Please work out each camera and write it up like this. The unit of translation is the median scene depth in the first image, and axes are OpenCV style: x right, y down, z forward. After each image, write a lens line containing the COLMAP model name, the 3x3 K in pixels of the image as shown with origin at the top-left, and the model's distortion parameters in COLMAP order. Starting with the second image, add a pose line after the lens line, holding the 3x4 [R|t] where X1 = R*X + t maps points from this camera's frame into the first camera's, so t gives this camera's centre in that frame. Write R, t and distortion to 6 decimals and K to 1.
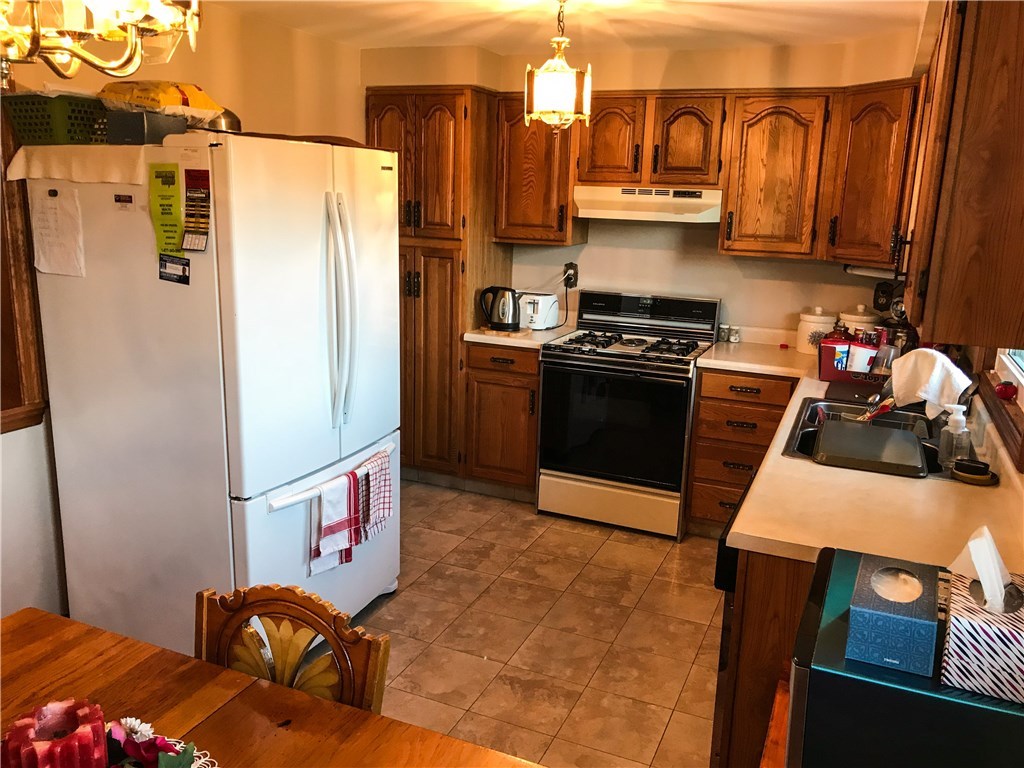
lens RADIAL K [[839.4, 0, 511.8], [0, 839.4, 381.4], [0, 0, 1]] dist [0.040383, -0.025609]
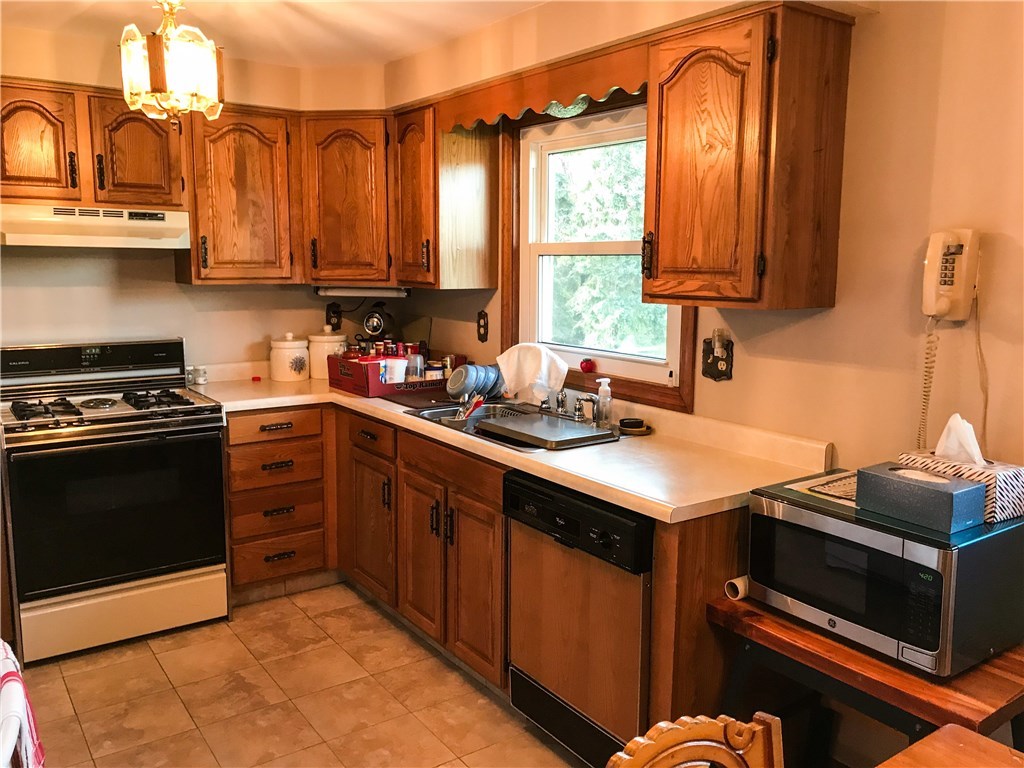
lens RADIAL K [[839.4, 0, 512.0], [0, 839.4, 382.0], [0, 0, 1]] dist [0.040383, -0.025609]
pose [[0.516354, -0.155416, 0.842154, -0.344335], [0.198552, 0.978325, 0.058807, -0.039445], [-0.833040, 0.136846, 0.536020, 0.276990]]
